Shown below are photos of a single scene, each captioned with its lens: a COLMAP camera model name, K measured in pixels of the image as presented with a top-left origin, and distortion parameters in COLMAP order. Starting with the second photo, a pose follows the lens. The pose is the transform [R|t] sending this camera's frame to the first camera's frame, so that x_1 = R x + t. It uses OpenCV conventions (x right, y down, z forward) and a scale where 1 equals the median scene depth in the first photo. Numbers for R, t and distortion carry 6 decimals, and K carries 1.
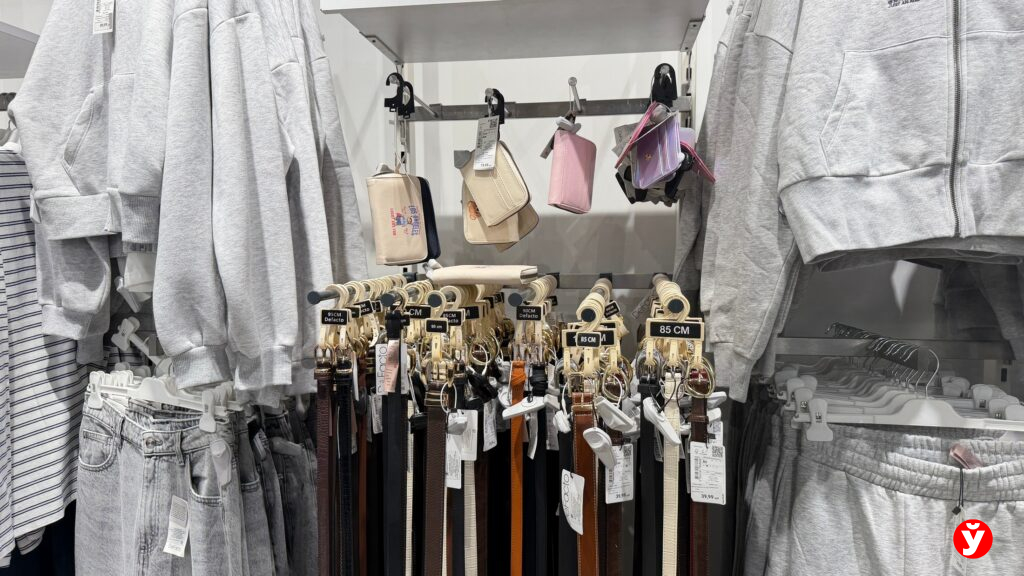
lens RADIAL K [[749.6, 0, 507.1], [0, 749.6, 288.2], [0, 0, 1]] dist [0.066955, -0.067672]
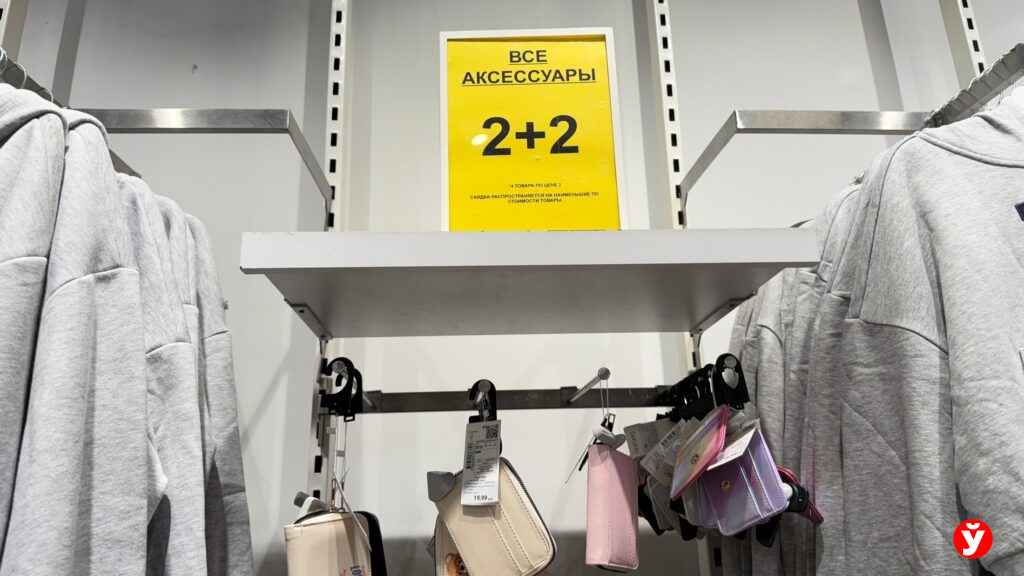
lens RADIAL K [[749.6, 0, 519.5], [0, 749.6, 291.4], [0, 0, 1]] dist [0.066955, -0.067672]
pose [[0.979736, 0.032991, 0.197559, -0.137825], [0.034212, 0.944283, -0.327351, -0.125552], [-0.197351, 0.327477, 0.924019, 0.355820]]
